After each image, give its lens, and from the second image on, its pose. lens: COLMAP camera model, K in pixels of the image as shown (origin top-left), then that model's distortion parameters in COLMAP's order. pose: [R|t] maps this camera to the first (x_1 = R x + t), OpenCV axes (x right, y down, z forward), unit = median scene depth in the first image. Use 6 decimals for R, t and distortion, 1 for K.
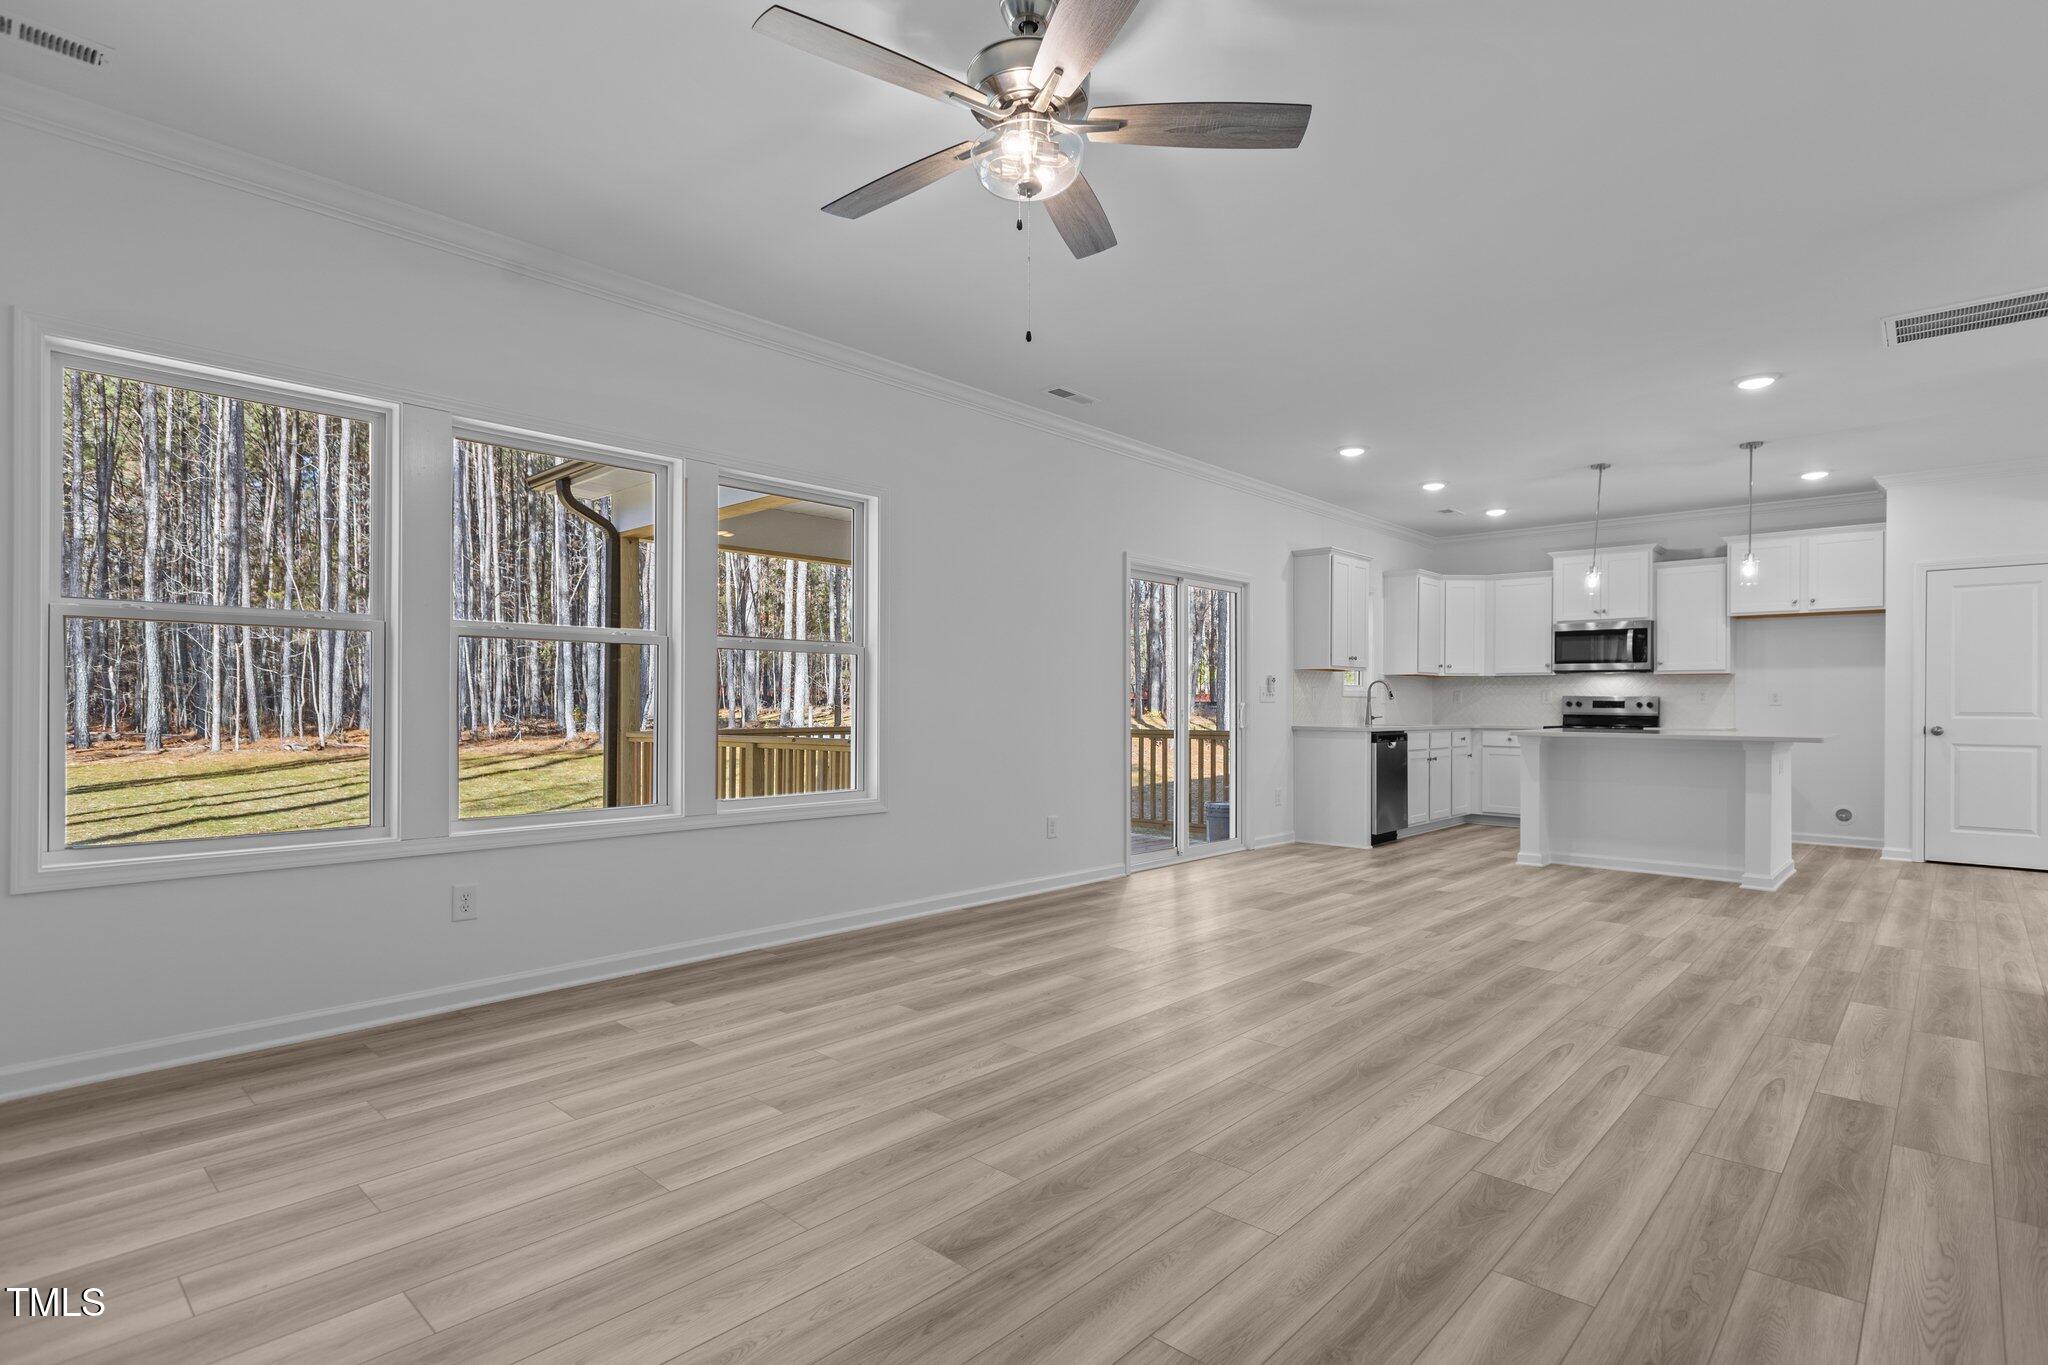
lens RADIAL K [[1001.9, 0, 1029.8], [0, 1001.9, 699.6], [0, 0, 1]] dist [-0.000395, -0.001264]
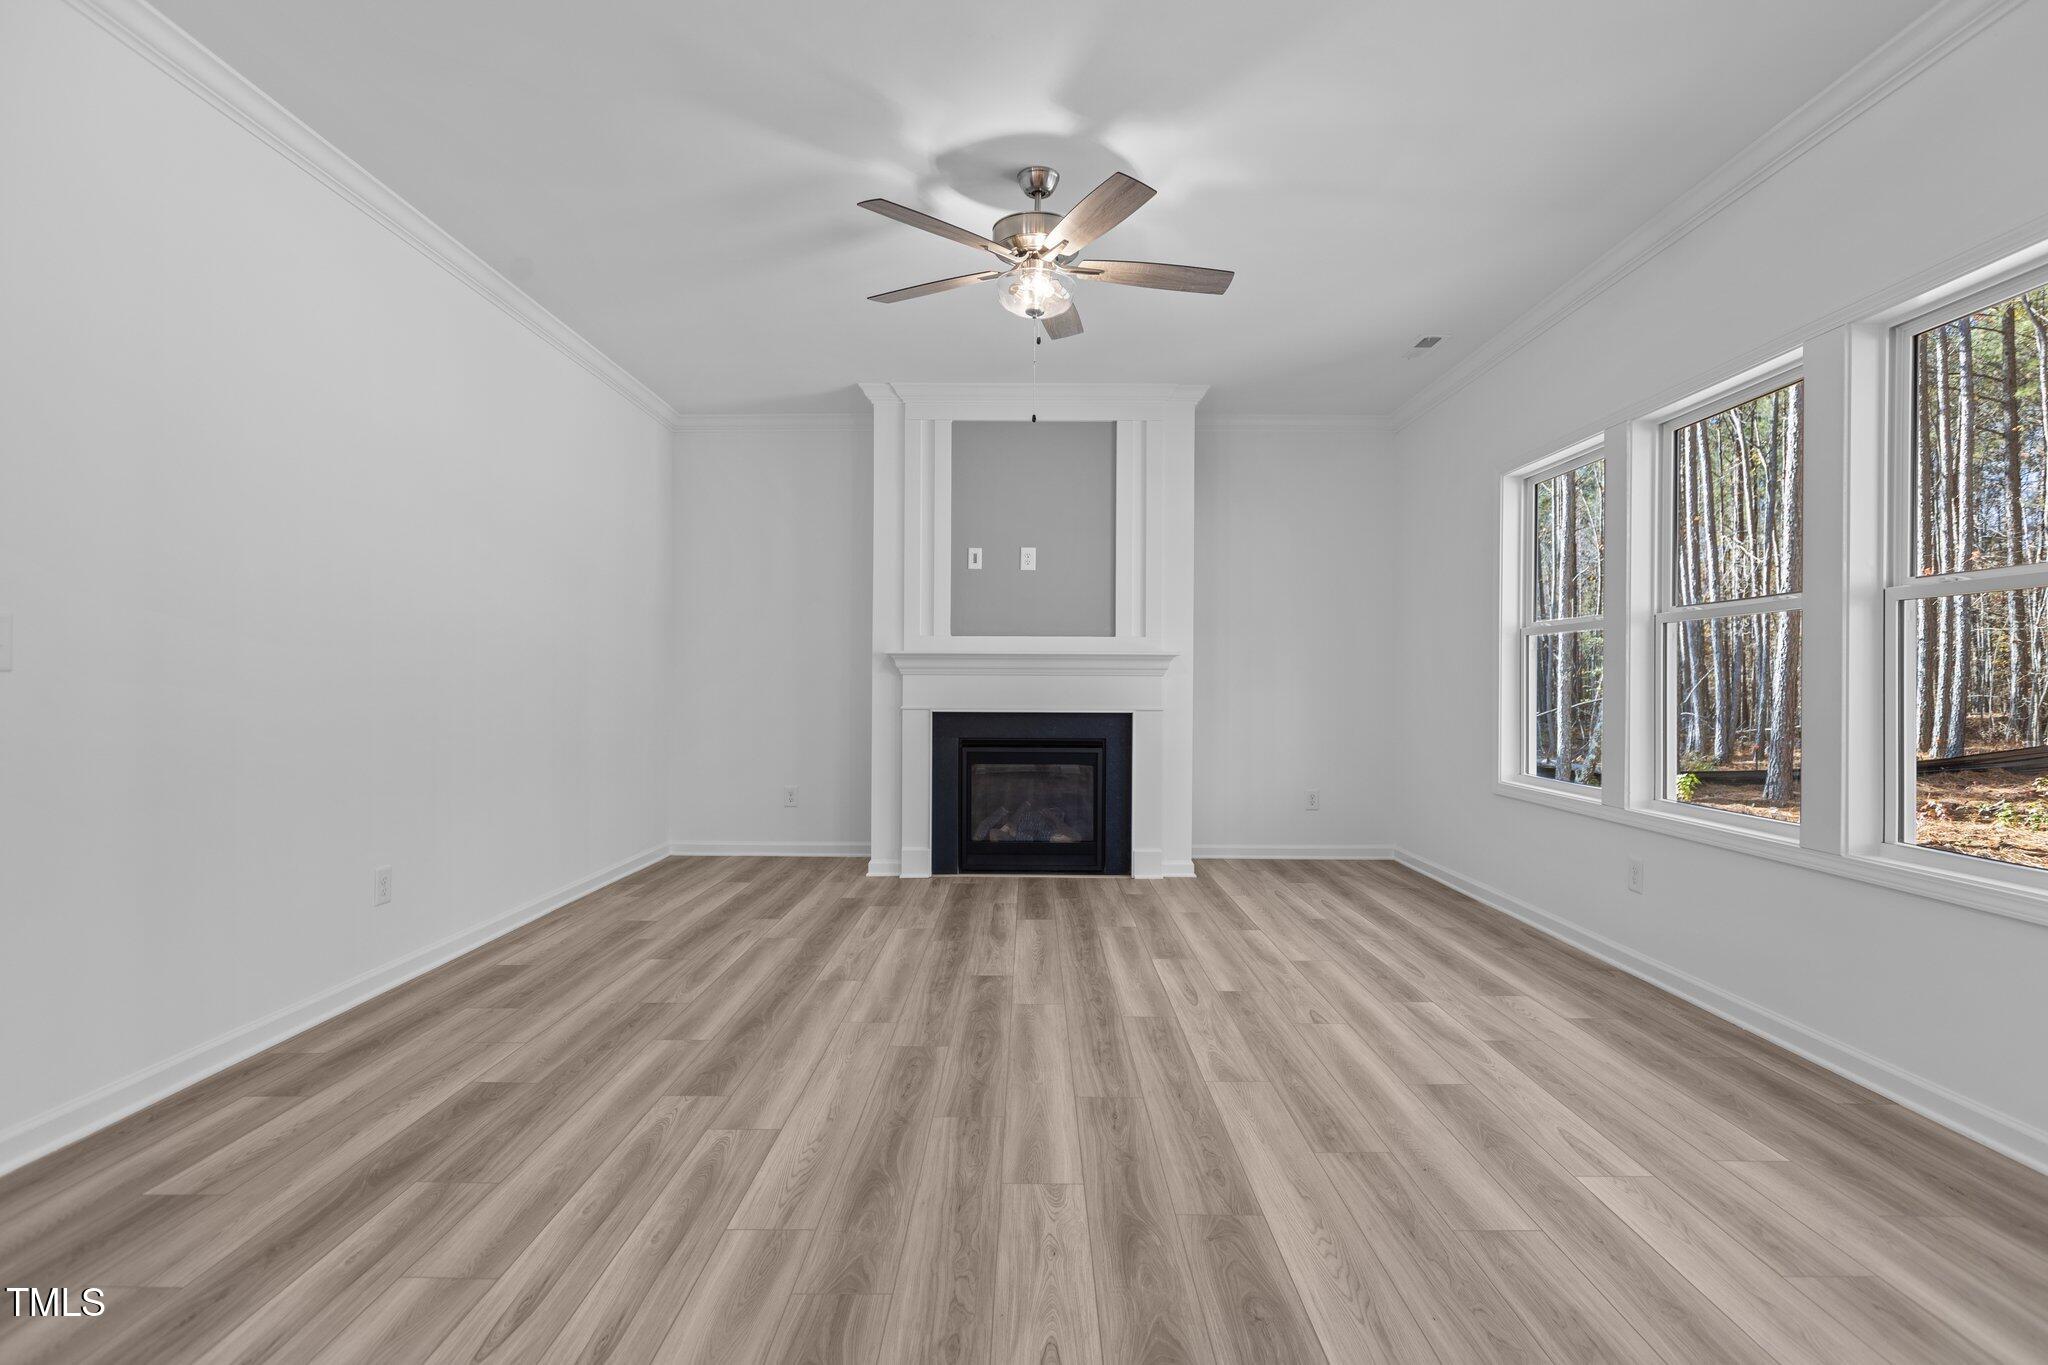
lens RADIAL K [[1001.9, 0, 1025.1], [0, 1001.9, 680.5], [0, 0, 1]] dist [-0.000395, -0.001264]
pose [[-0.735396, -0.009999, -0.677564, 0.766294], [-0.005156, 0.999945, -0.009160, 0.011753], [0.677618, -0.003242, -0.735407, 1.630667]]
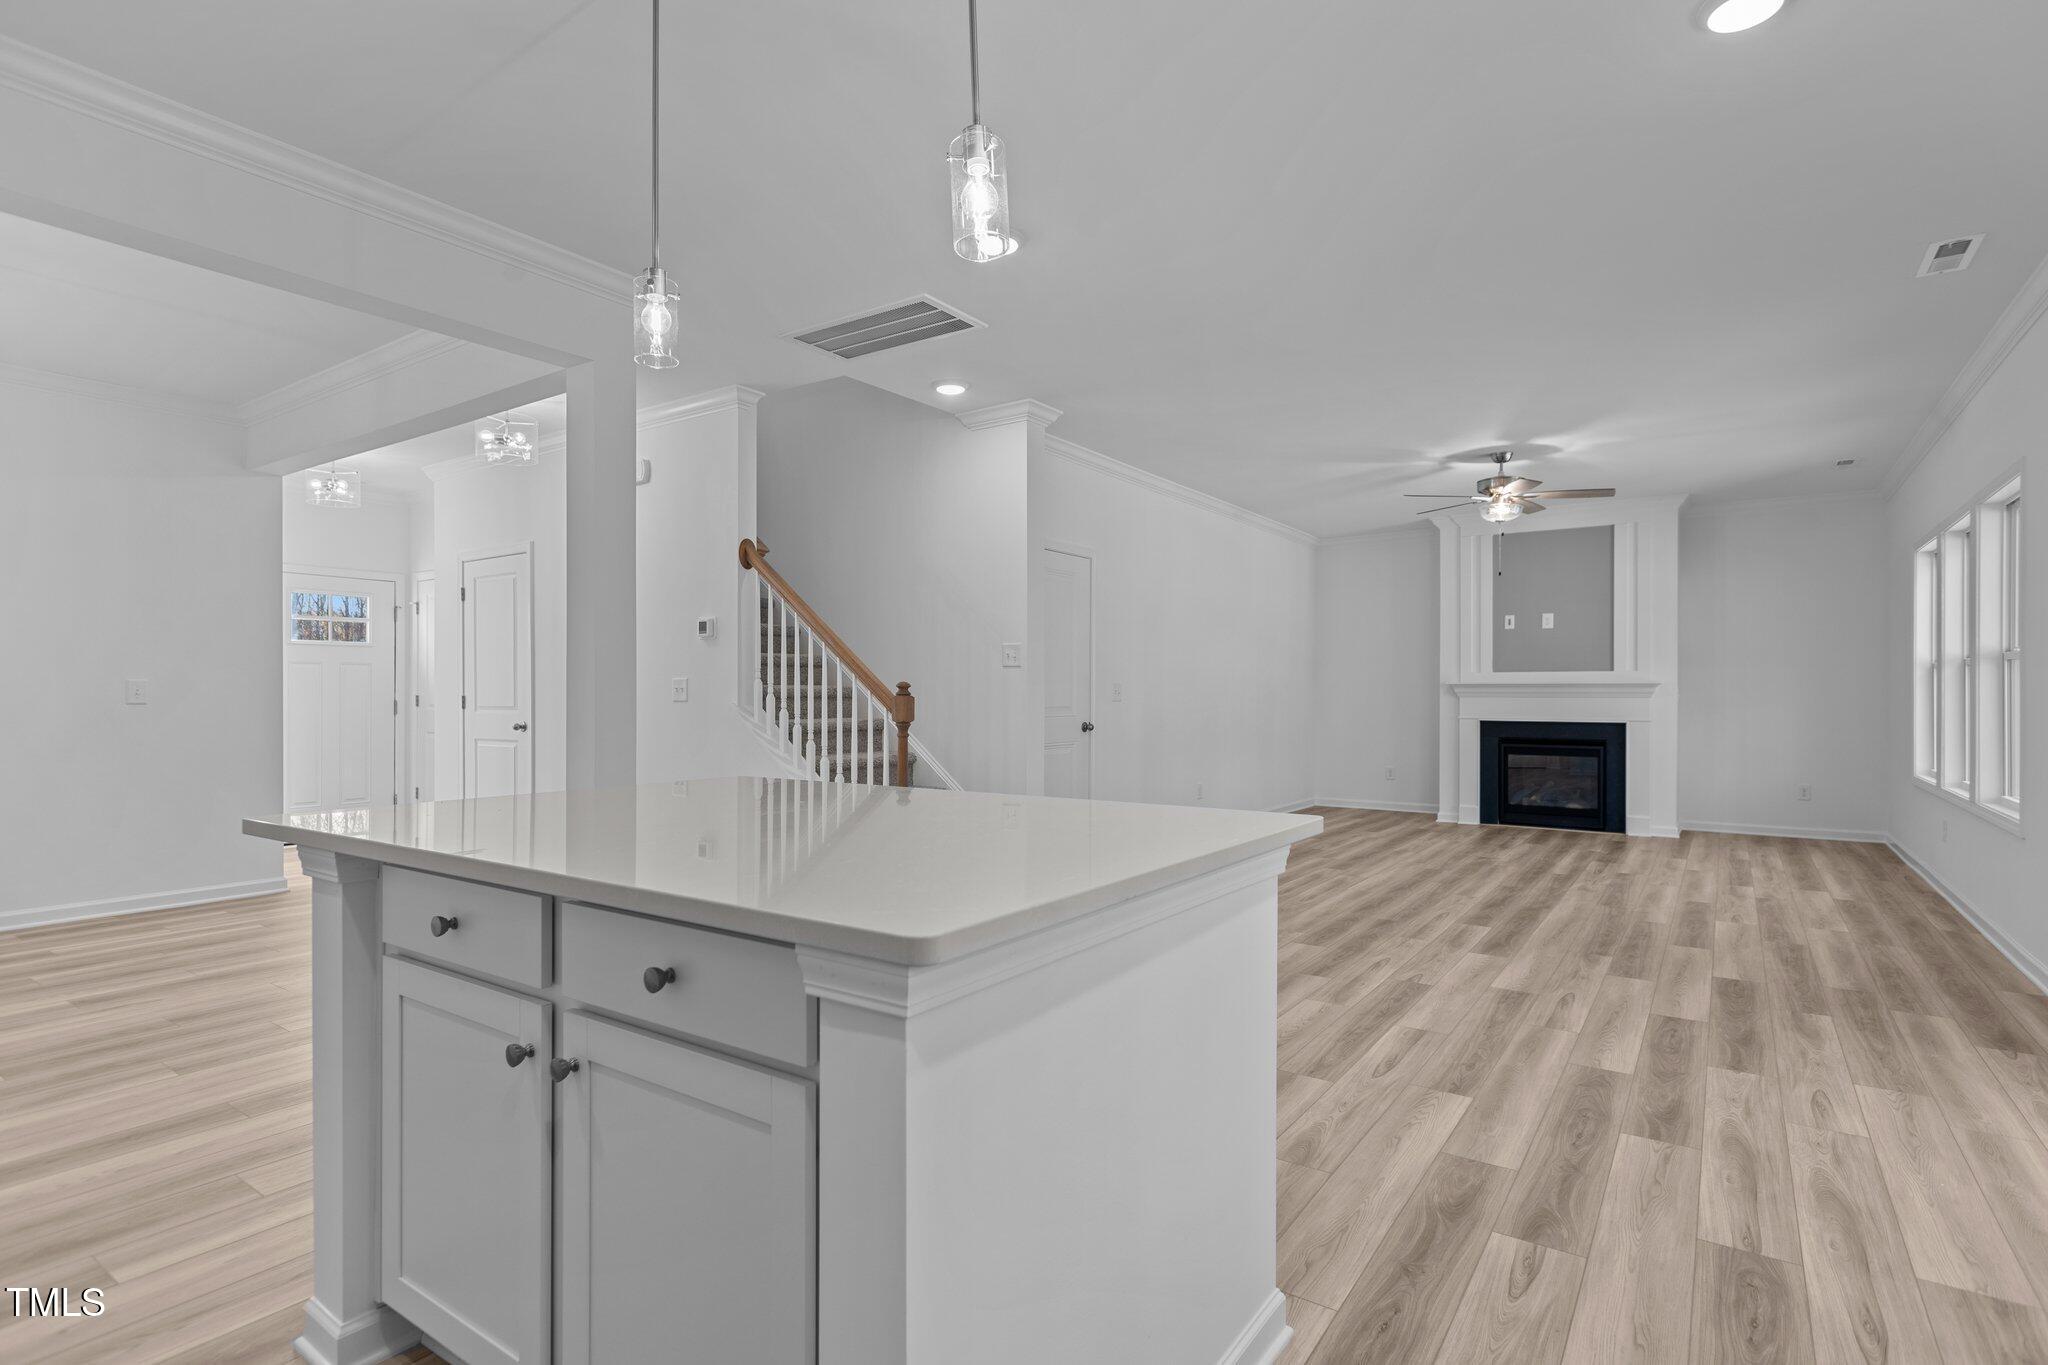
lens RADIAL K [[1001.9, 0, 1033.4], [0, 1001.9, 686.1], [0, 0, 1]] dist [-0.000395, -0.001264]
pose [[-0.989649, -0.008008, -0.143282, 1.367570], [-0.006200, 0.999895, -0.013060, -0.001498], [0.143372, -0.012036, -0.989596, 2.903574]]
